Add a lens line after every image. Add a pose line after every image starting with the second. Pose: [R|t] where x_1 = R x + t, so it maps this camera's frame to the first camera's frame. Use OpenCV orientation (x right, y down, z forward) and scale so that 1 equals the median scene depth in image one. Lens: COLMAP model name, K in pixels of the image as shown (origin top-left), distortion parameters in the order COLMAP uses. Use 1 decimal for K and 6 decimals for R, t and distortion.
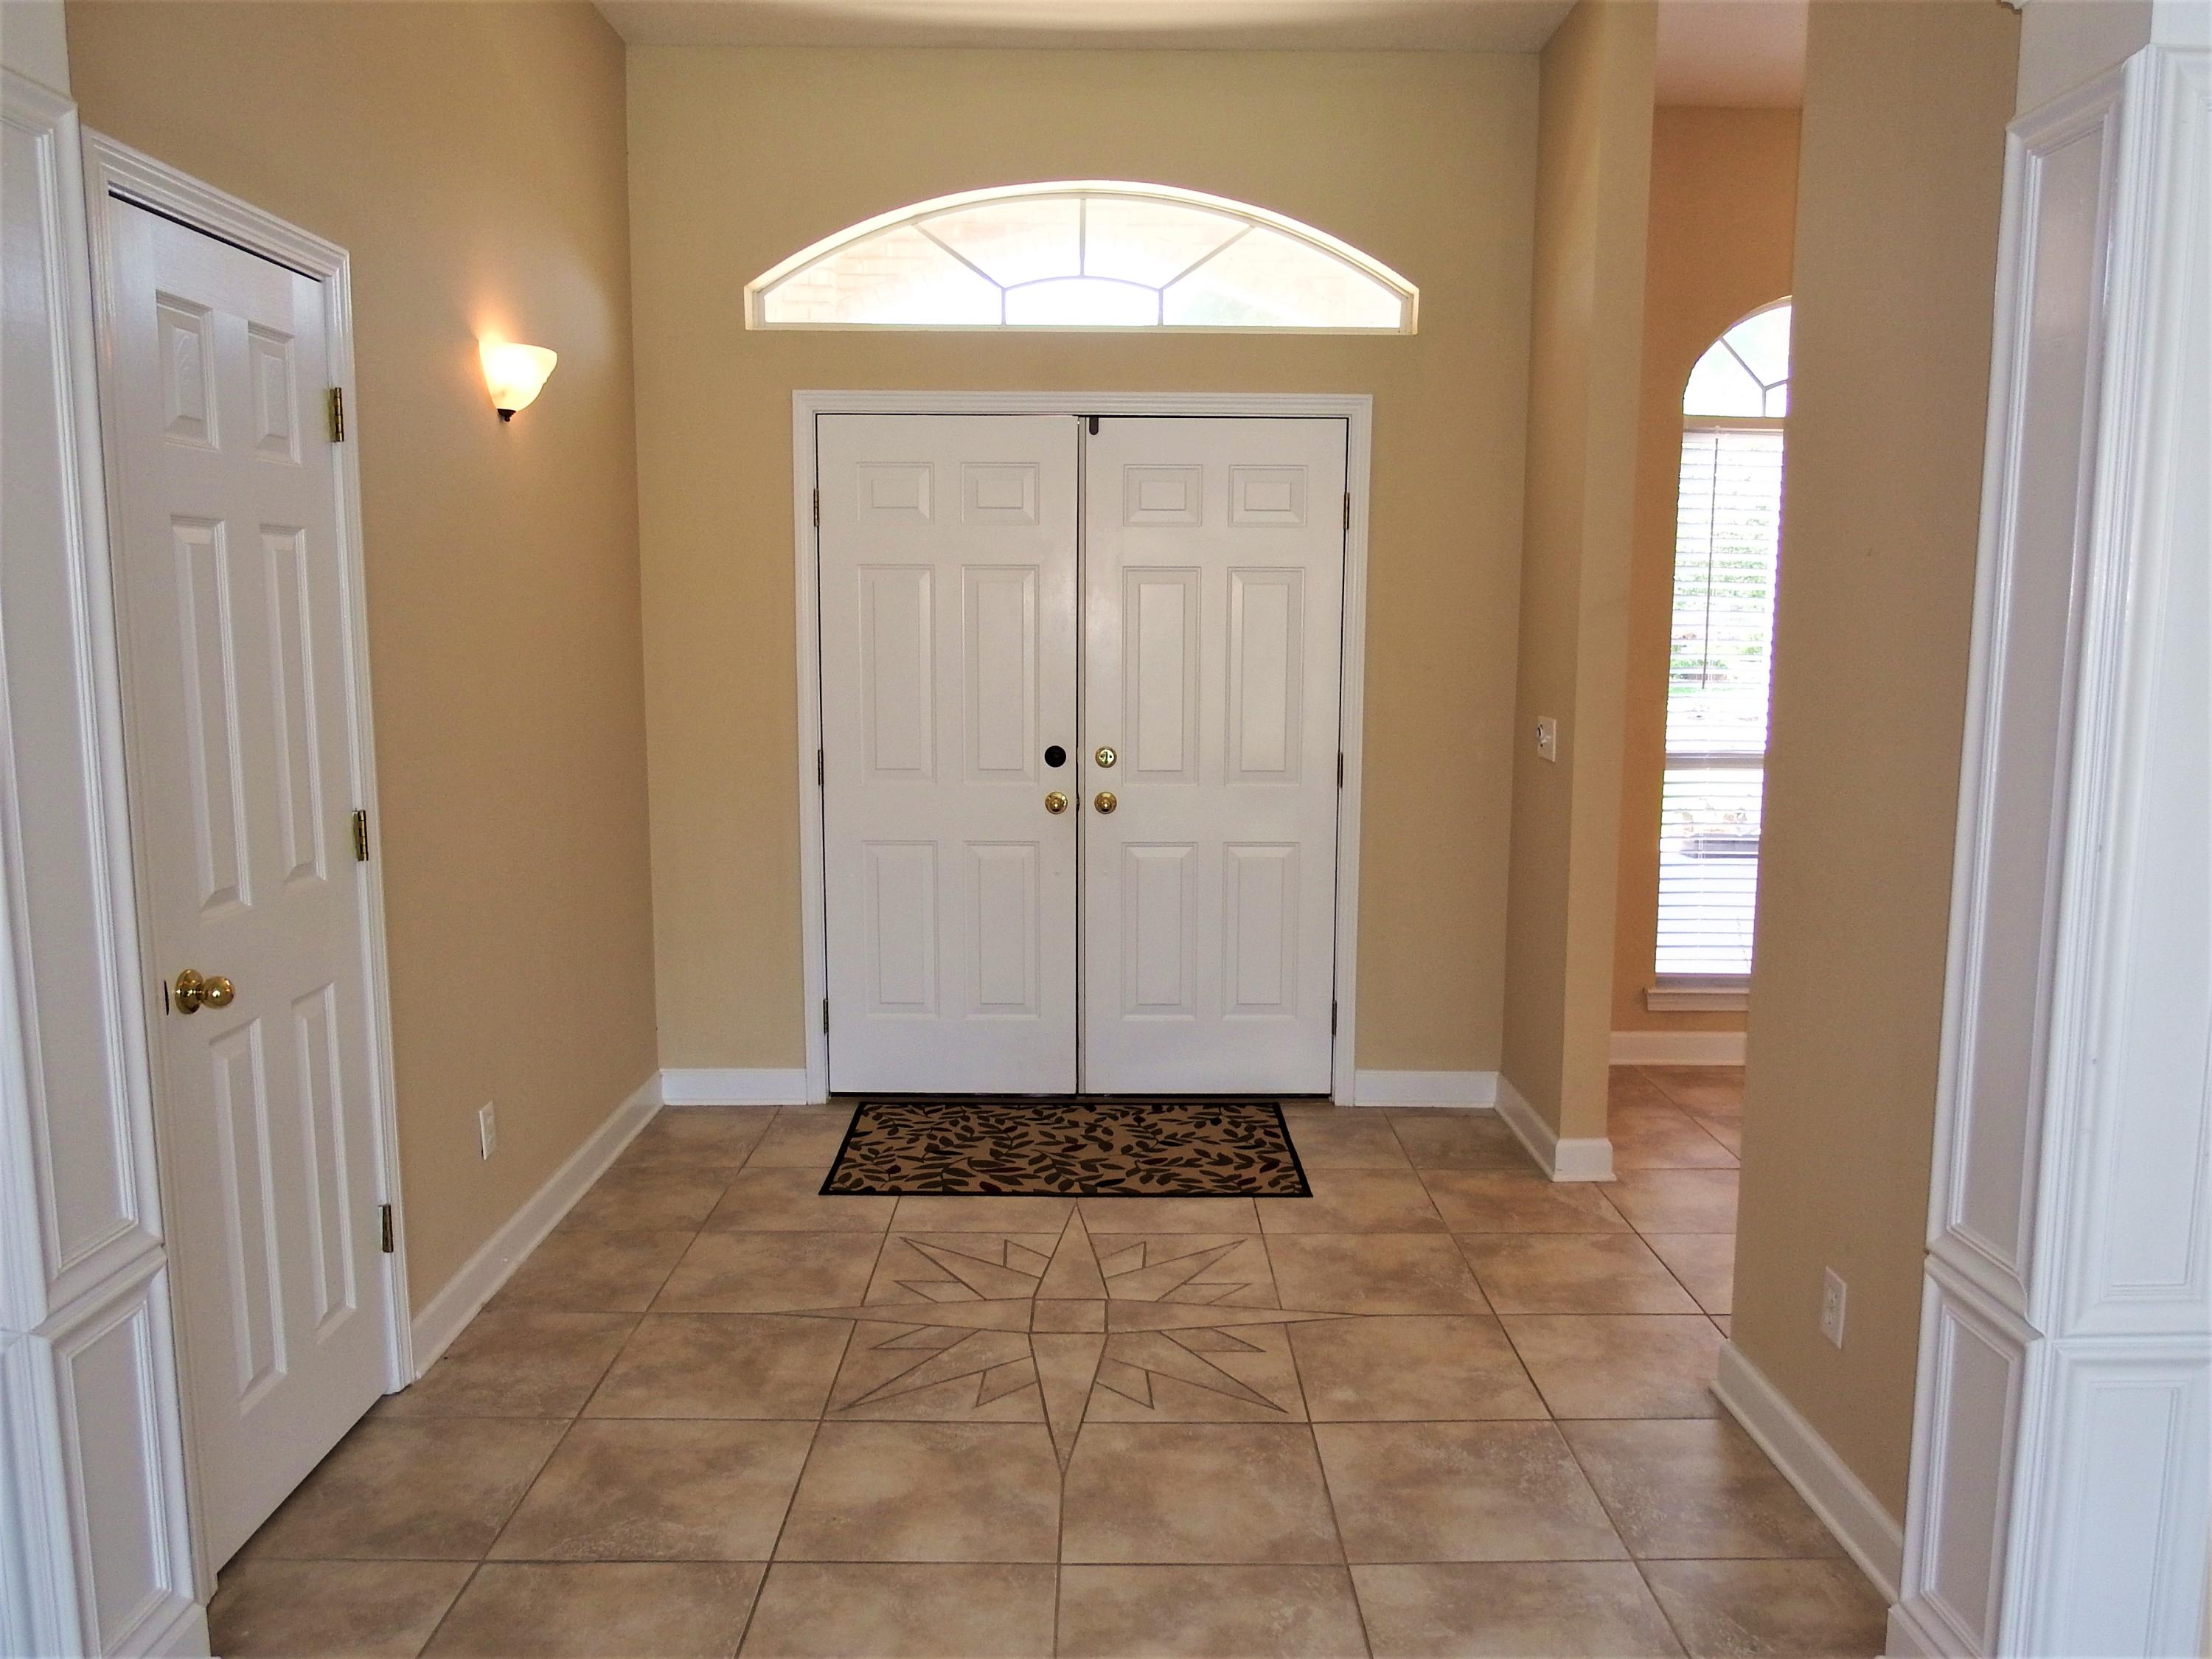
lens RADIAL K [[1593.2, 0, 1100.1], [0, 1593.2, 832.1], [0, 0, 1]] dist [0.000824, -0.007160]
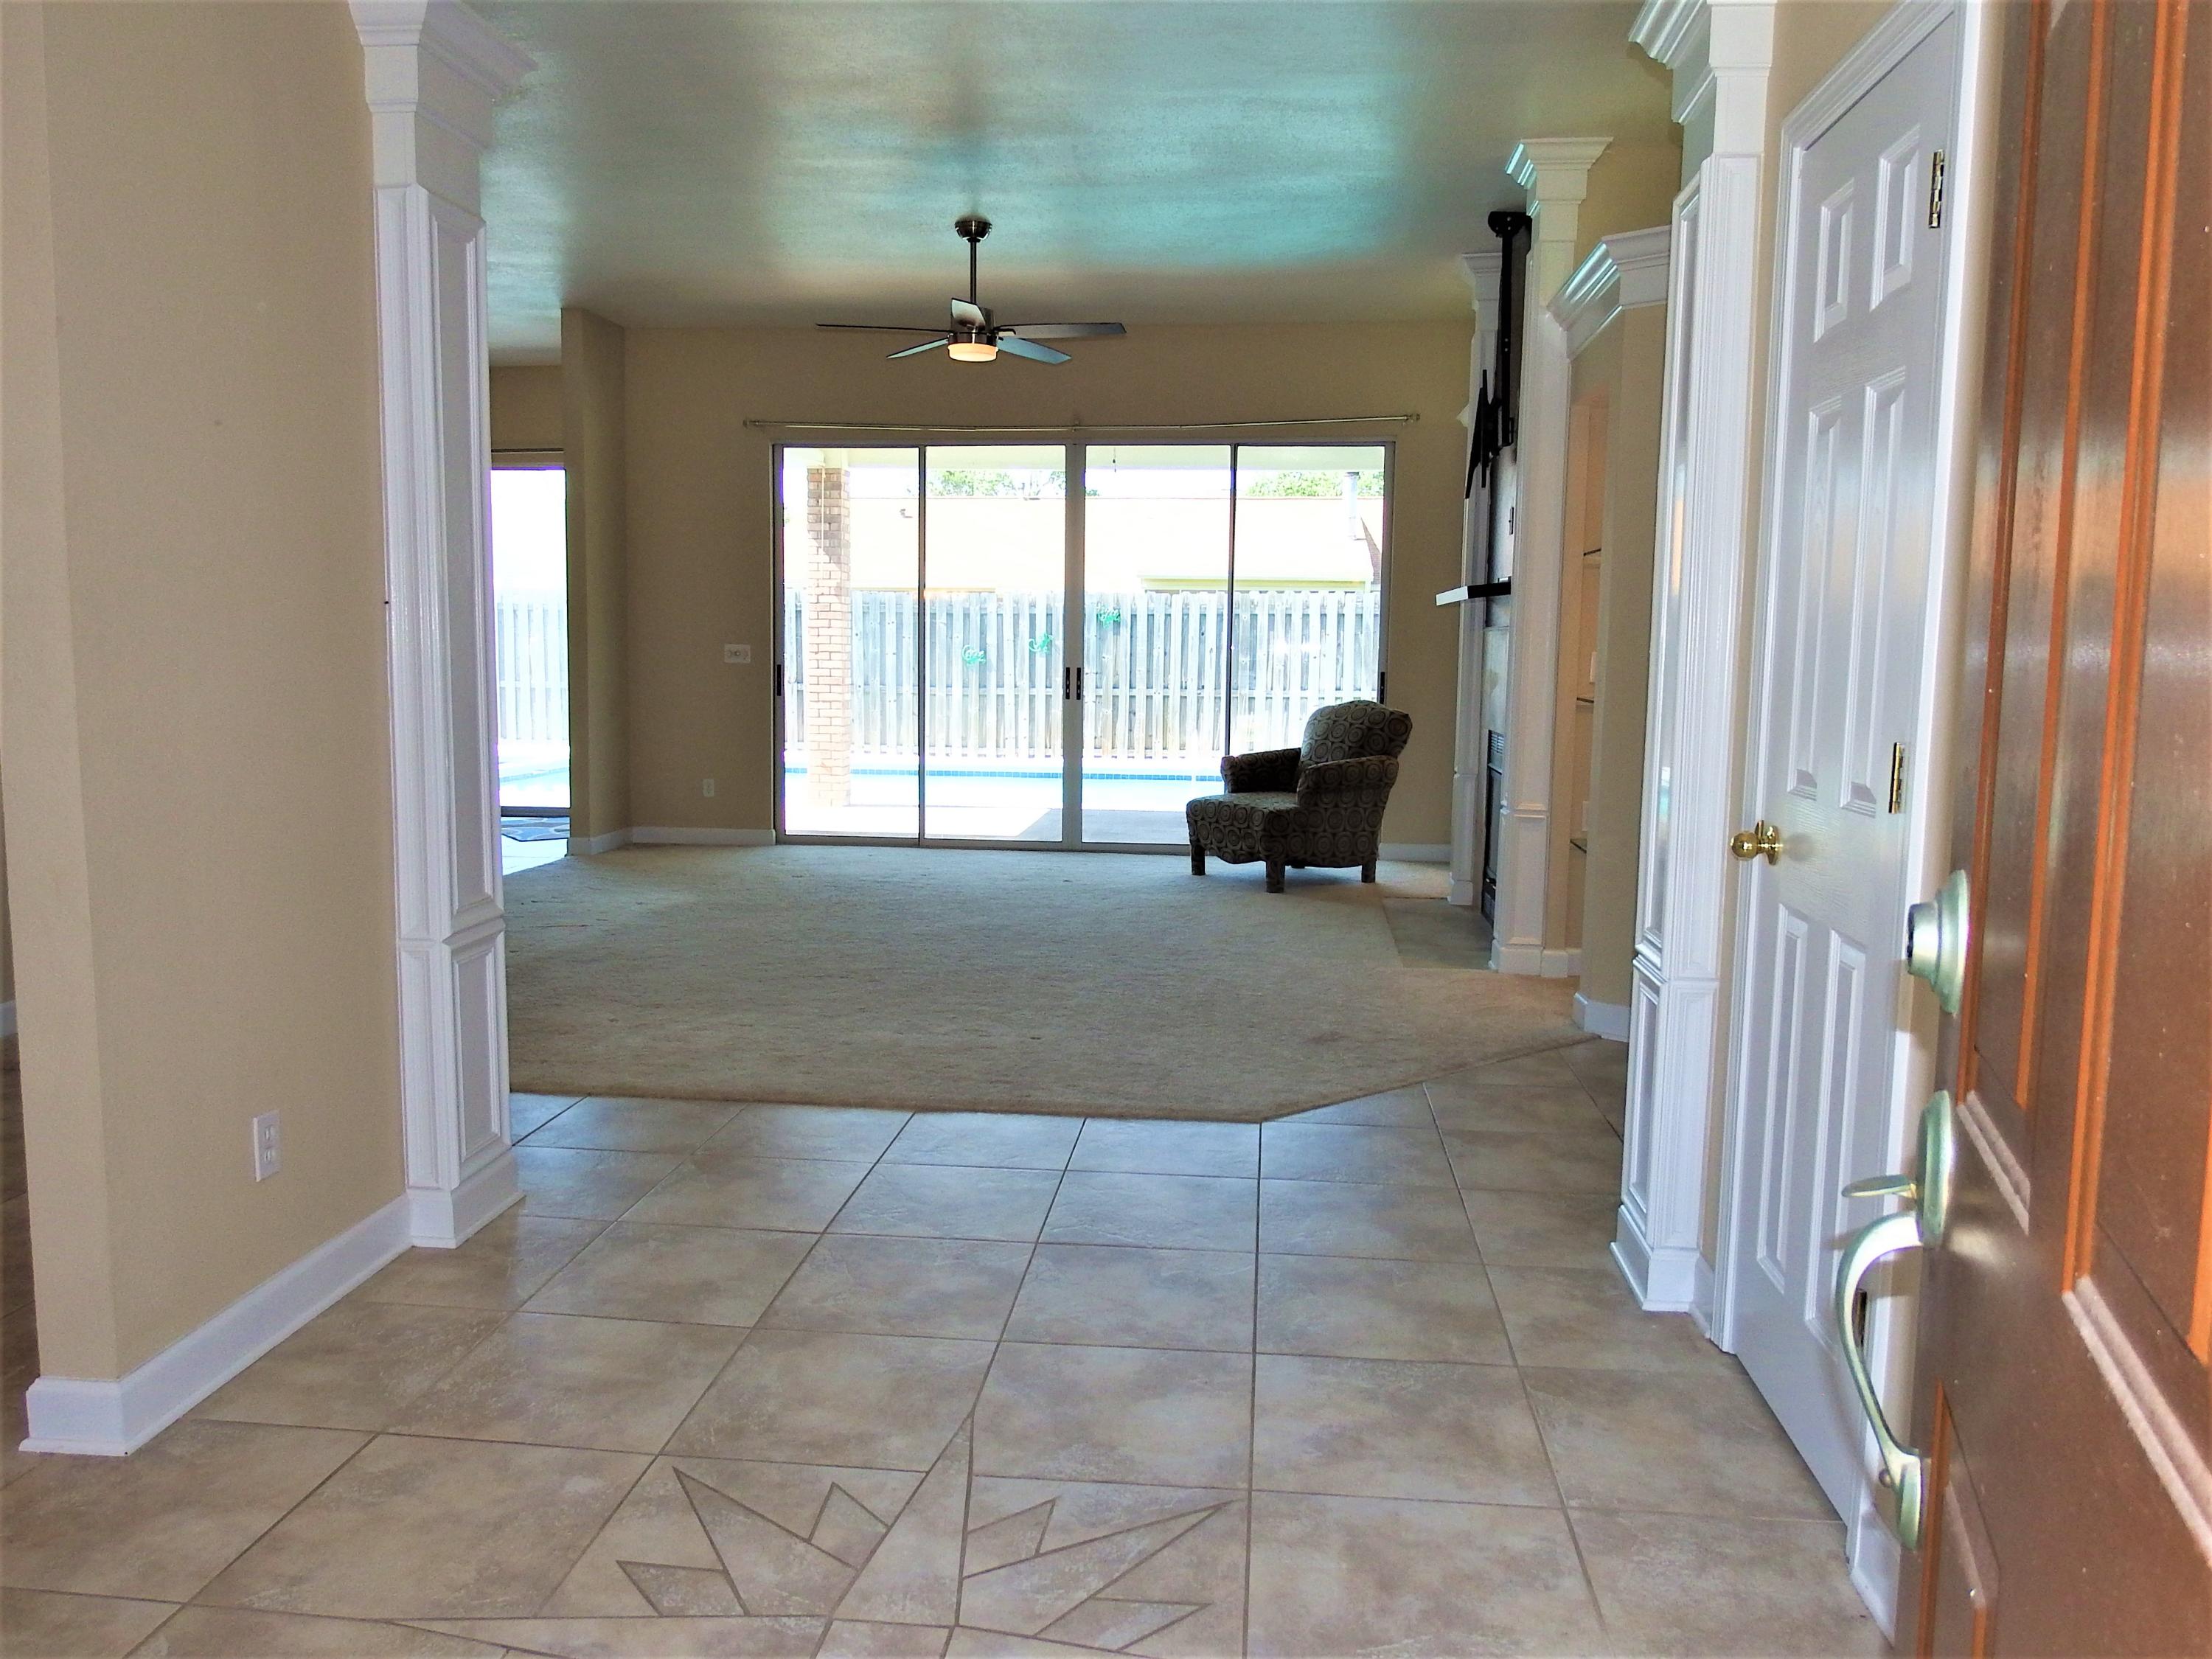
lens RADIAL K [[1593.2, 0, 1092.7], [0, 1593.2, 822.9], [0, 0, 1]] dist [0.000824, -0.007160]
pose [[-0.993854, -0.021635, 0.108561, -0.173730], [0.005366, 0.970146, 0.242463, -0.146581], [-0.110565, 0.241556, -0.964068, 1.674418]]
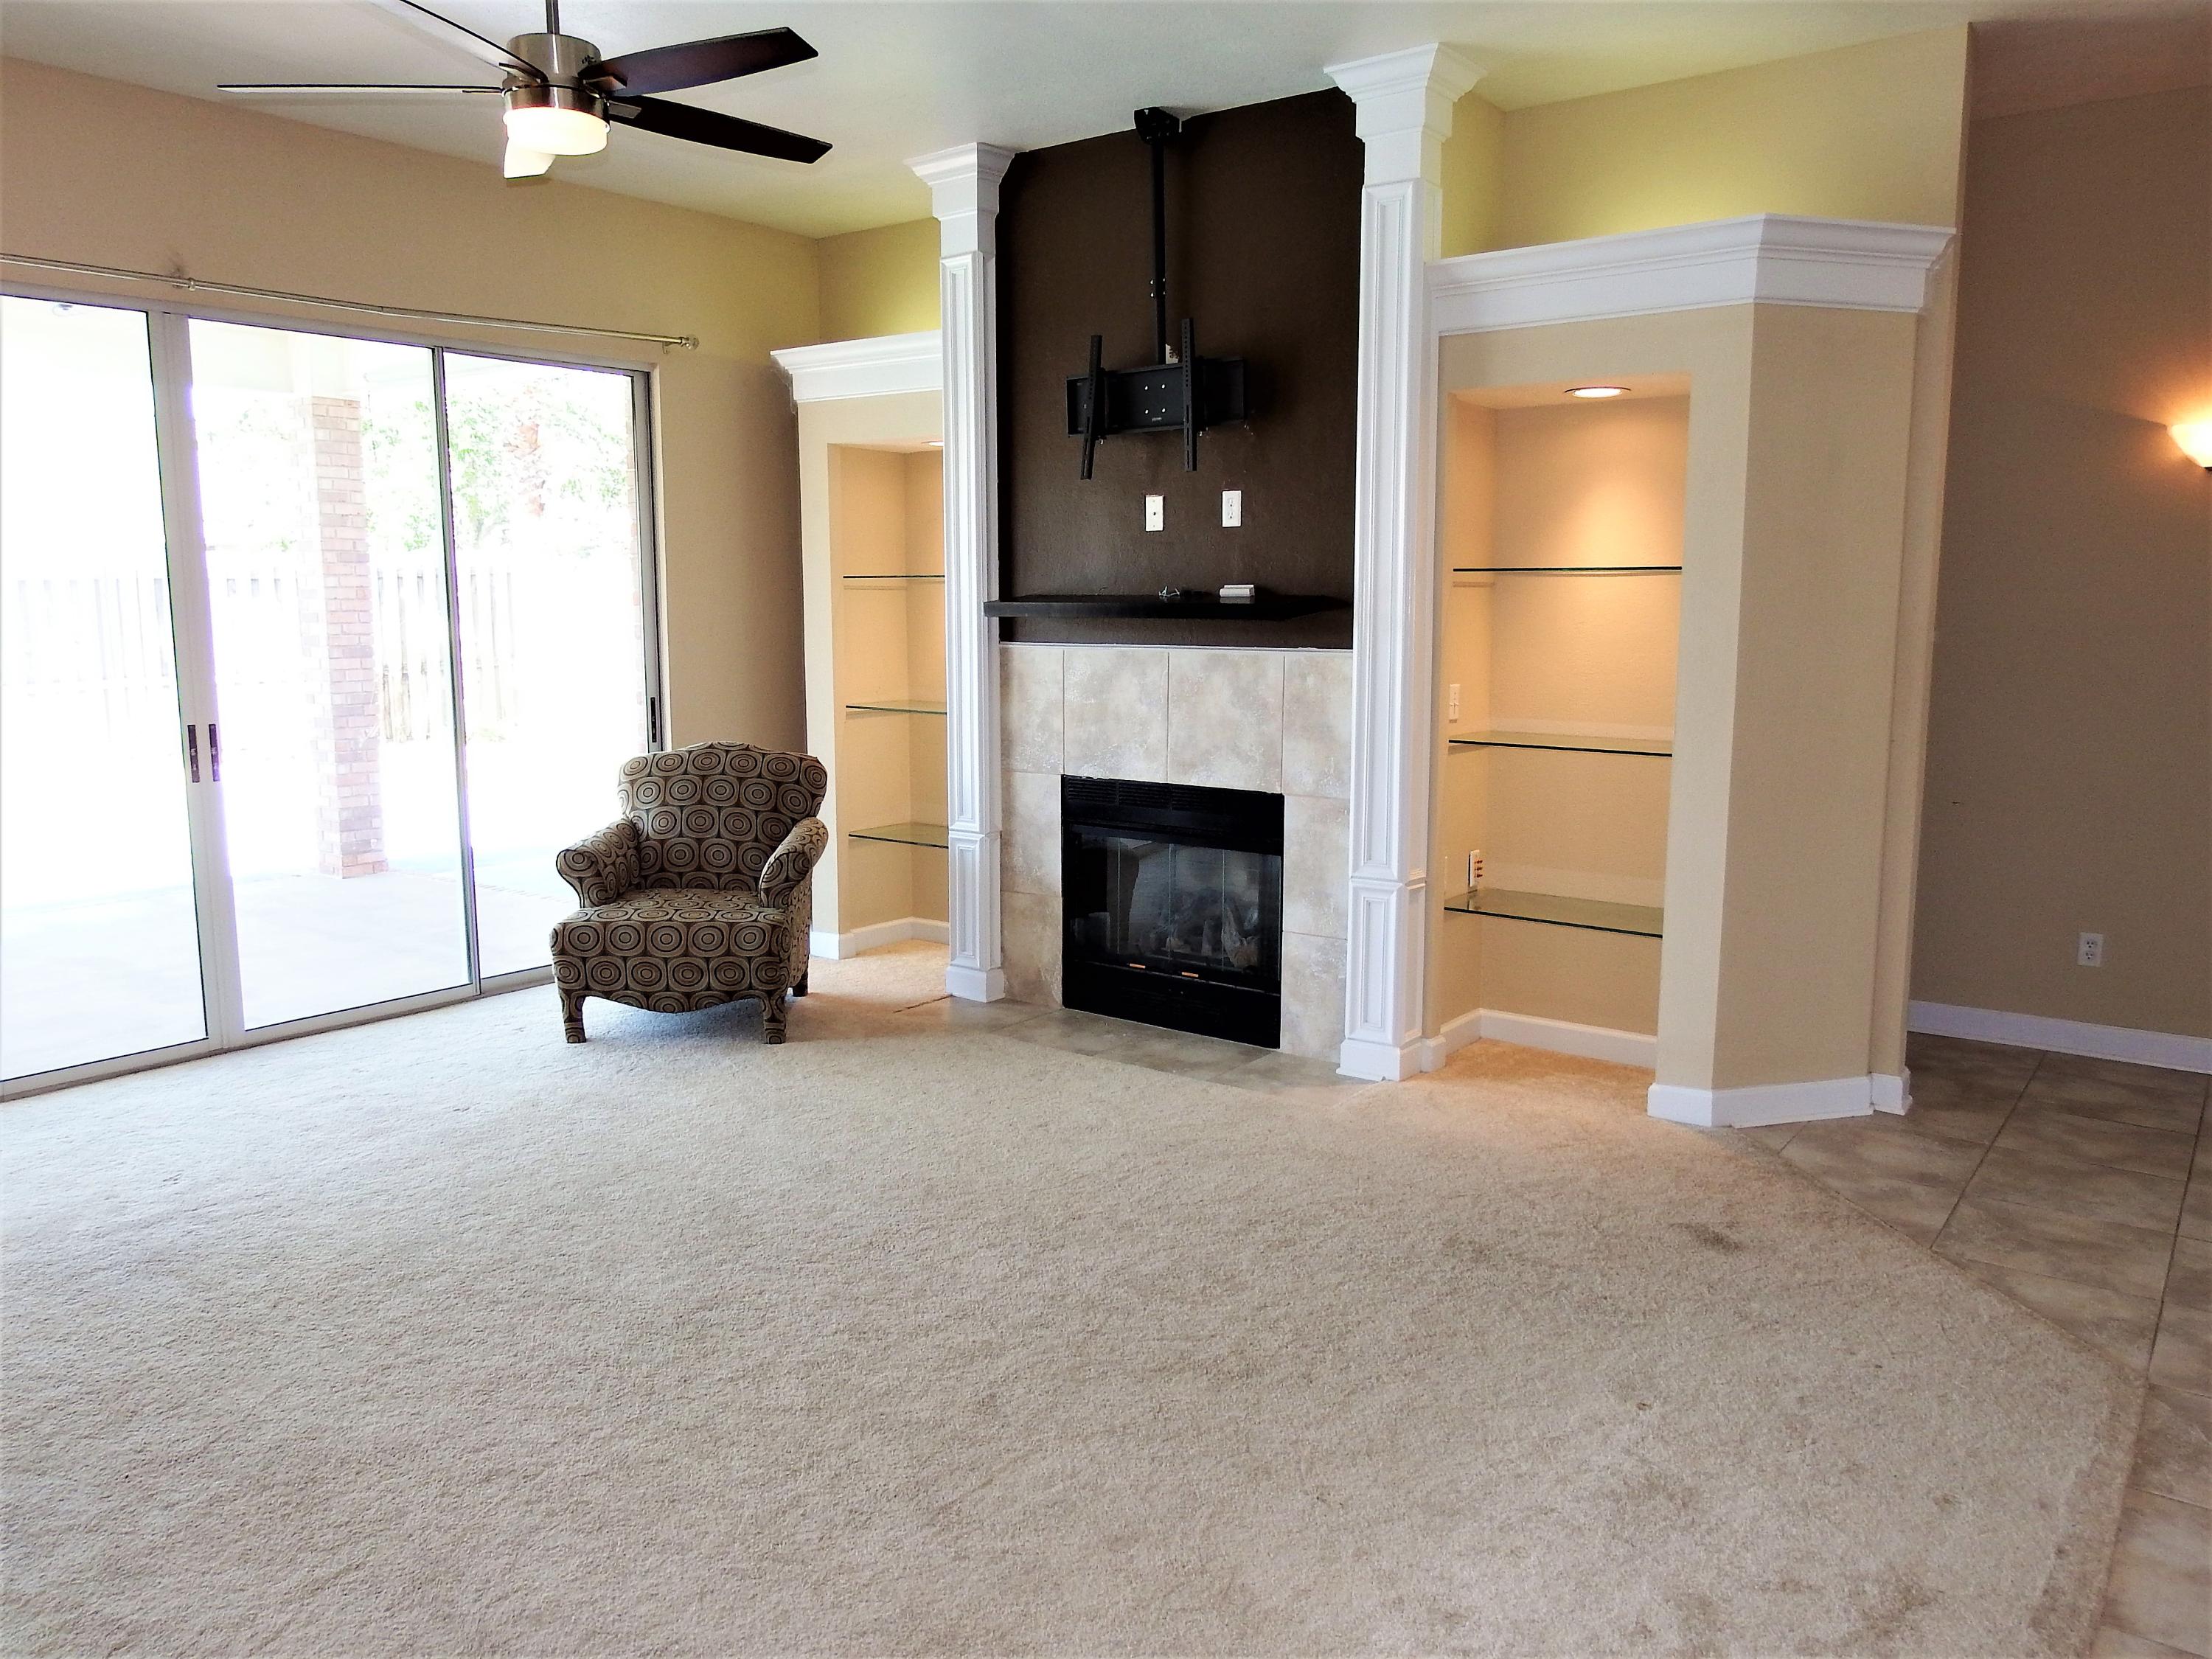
lens RADIAL K [[1593.2, 0, 1105.1], [0, 1593.2, 829.0], [0, 0, 1]] dist [0.000824, -0.007160]
pose [[-0.596421, 0.115882, -0.794263, 1.007905], [-0.105307, 0.969674, 0.220551, -0.056790], [0.795734, 0.215182, -0.566131, 0.364587]]
